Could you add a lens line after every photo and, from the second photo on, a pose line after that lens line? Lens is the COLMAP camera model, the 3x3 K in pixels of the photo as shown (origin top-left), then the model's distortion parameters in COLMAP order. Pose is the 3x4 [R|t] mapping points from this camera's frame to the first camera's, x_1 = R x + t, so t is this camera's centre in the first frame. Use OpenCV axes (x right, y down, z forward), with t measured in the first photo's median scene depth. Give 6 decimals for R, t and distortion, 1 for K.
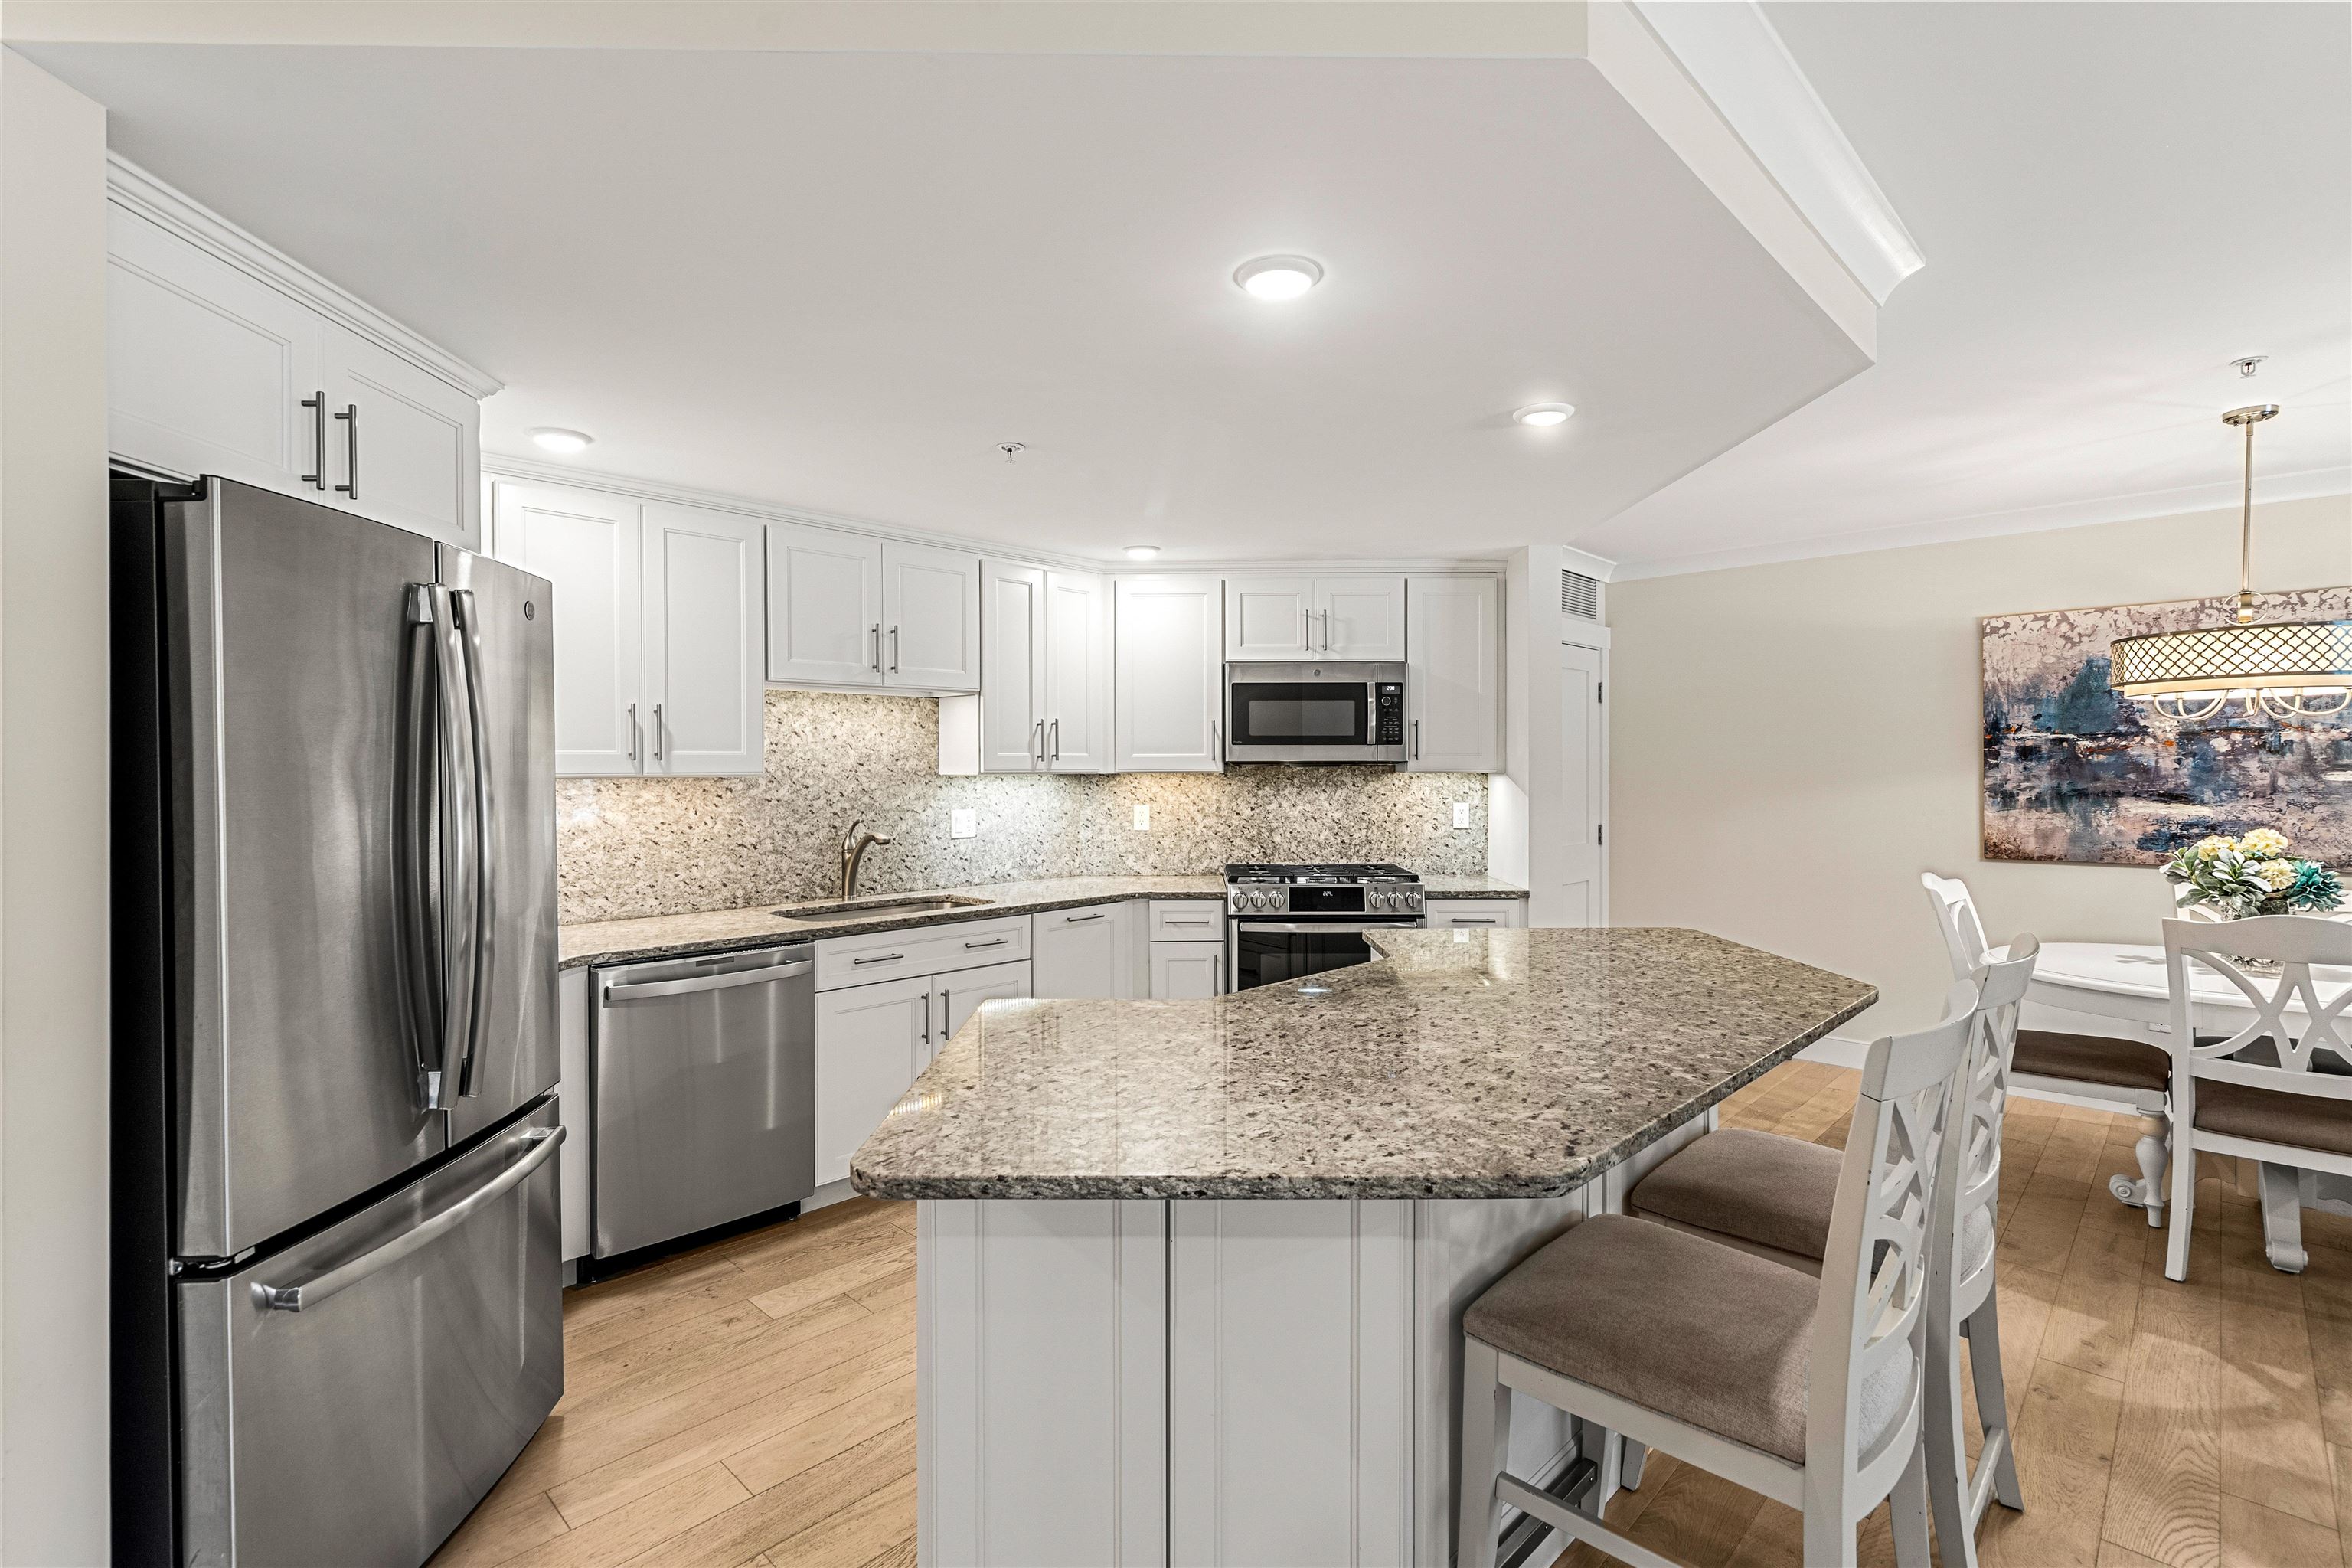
lens RADIAL K [[1075.7, 0, 1176.8], [0, 1075.7, 769.7], [0, 0, 1]] dist [-0.002460, 0.000859]
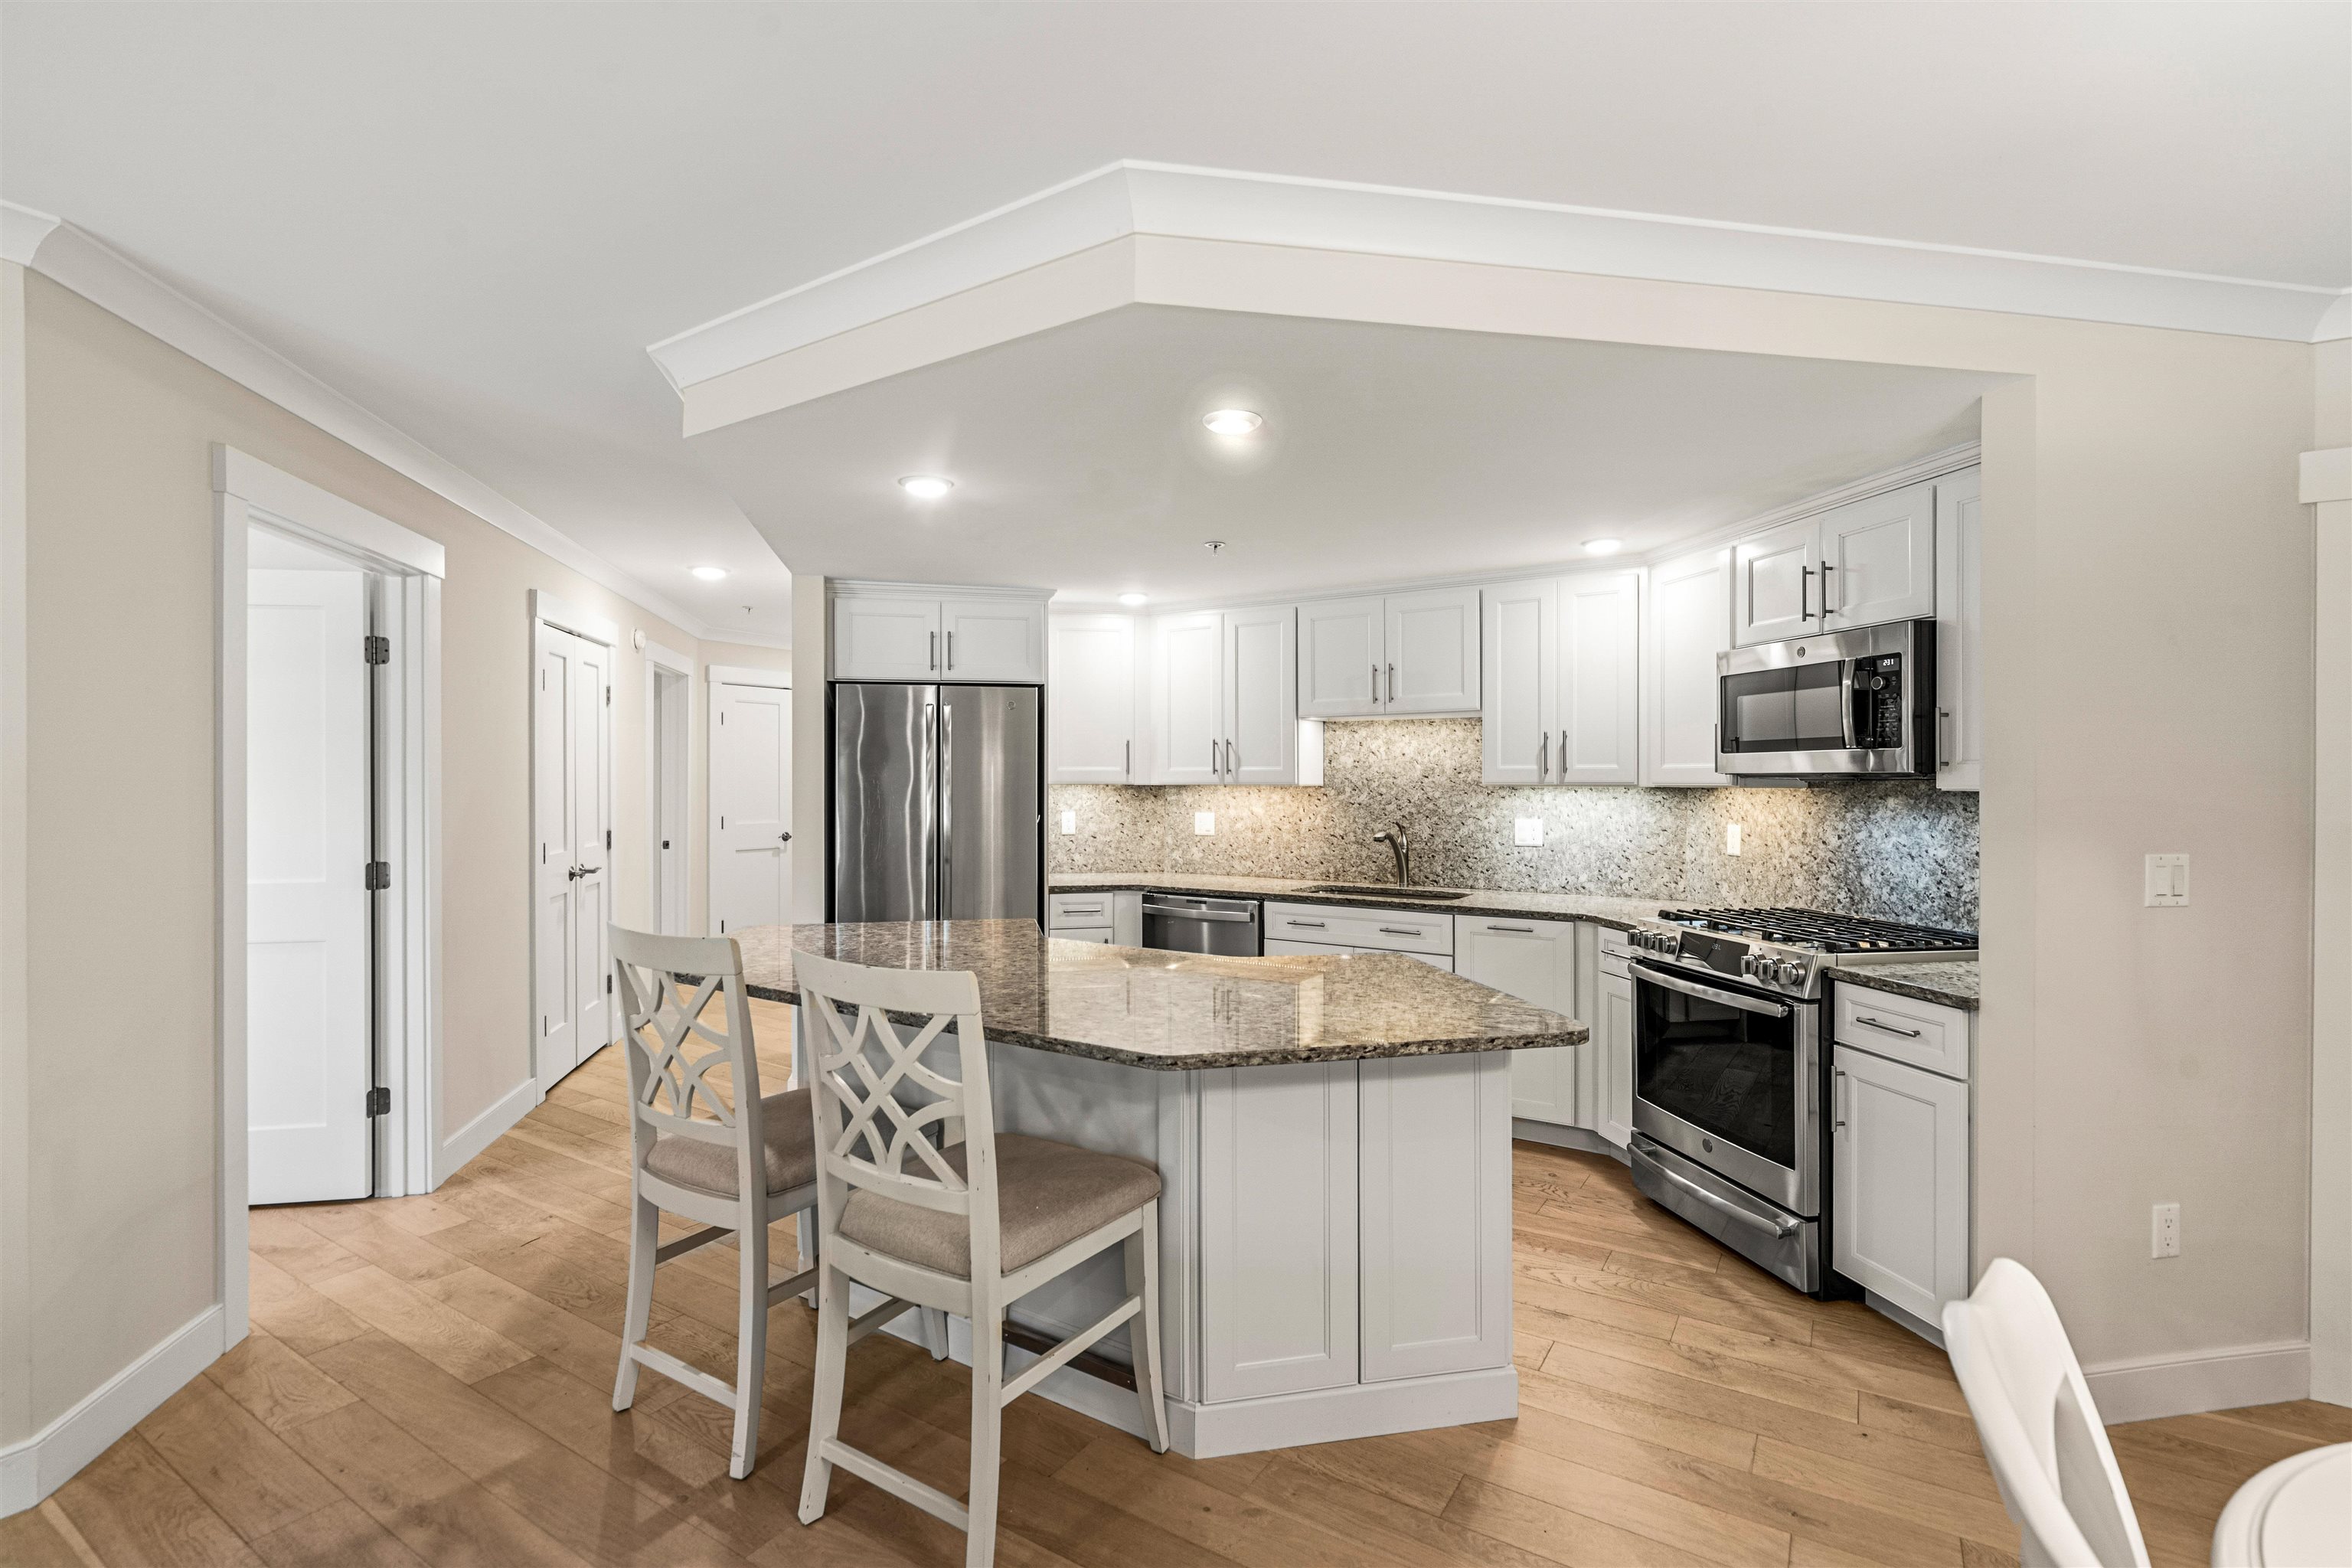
lens RADIAL K [[1073.6, 0, 1179.8], [0, 1073.6, 783.9], [0, 0, 1]] dist [-0.008364, 0.005810]
pose [[0.202035, 0.007470, -0.979350, 0.791838], [-0.003122, 0.999971, 0.006984, -0.003995], [0.979373, 0.001646, 0.202053, 0.464316]]
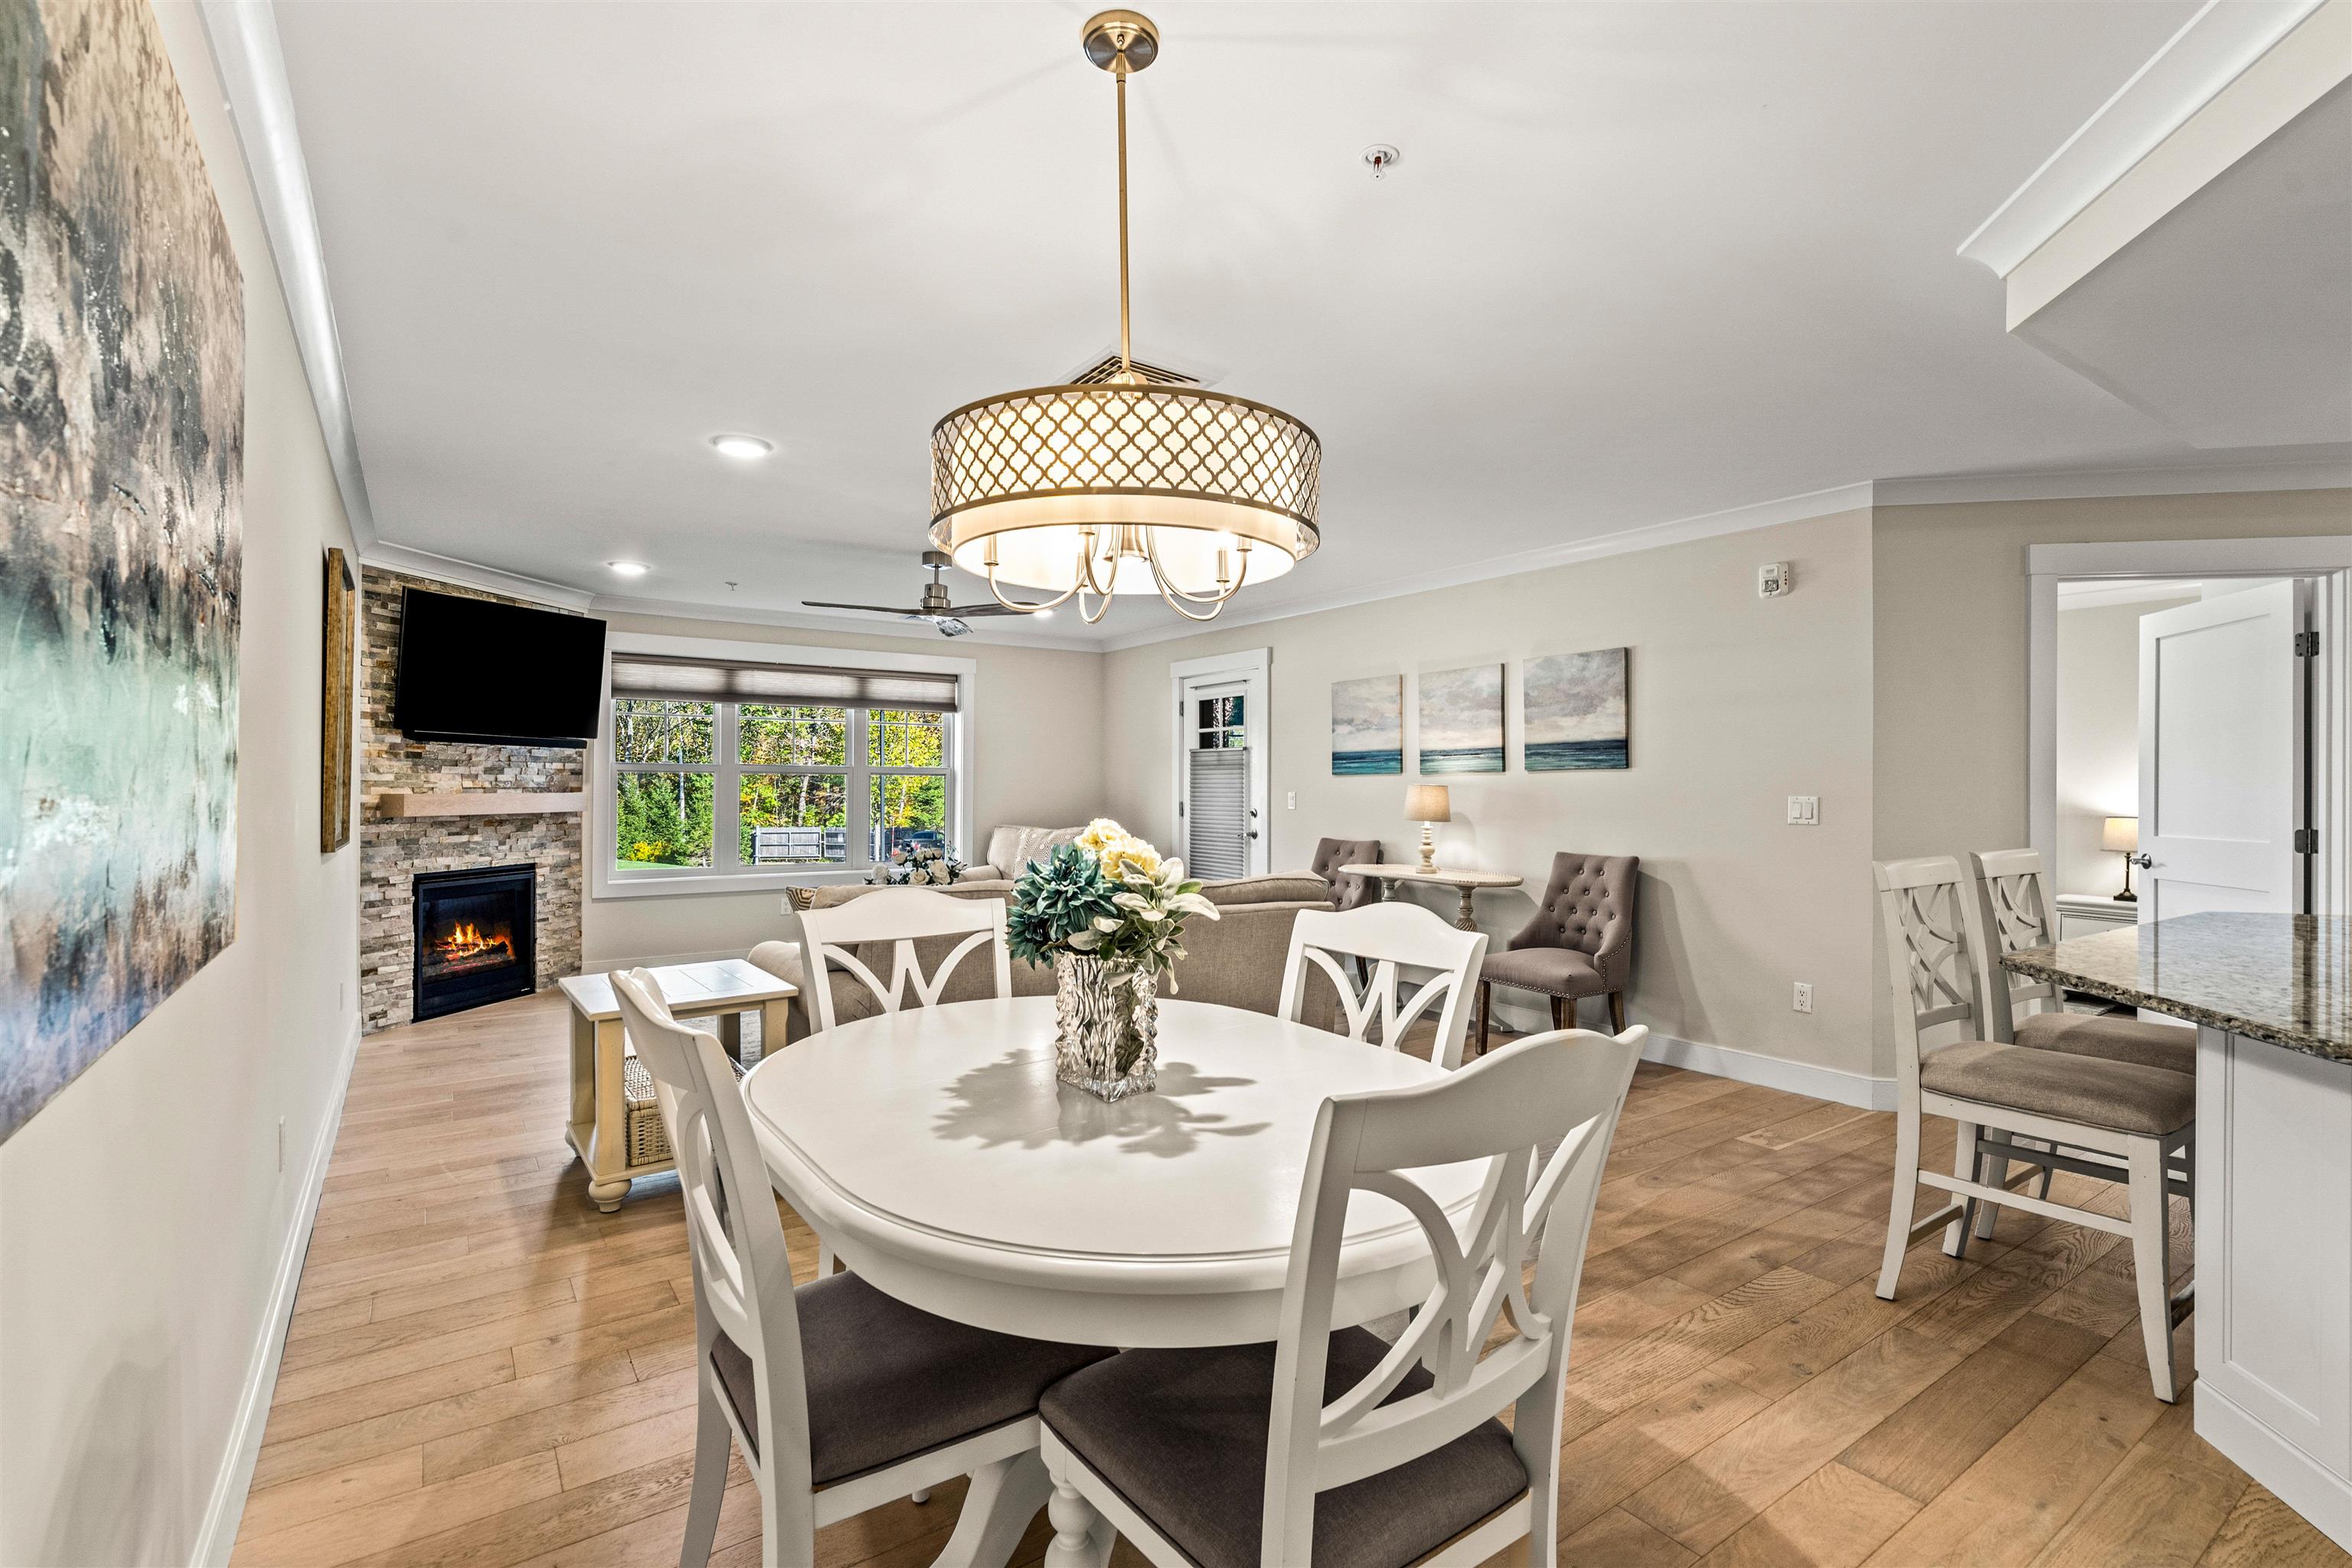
lens RADIAL K [[1073.5, 0, 1176.0], [0, 1073.5, 784.0], [0, 0, 1]] dist [0.001989, 0.000533]
pose [[-0.980286, -0.002401, 0.197571, 0.654661], [-0.002504, 0.999997, -0.000274, 0.028062], [-0.197570, -0.000763, -0.980289, 1.145418]]
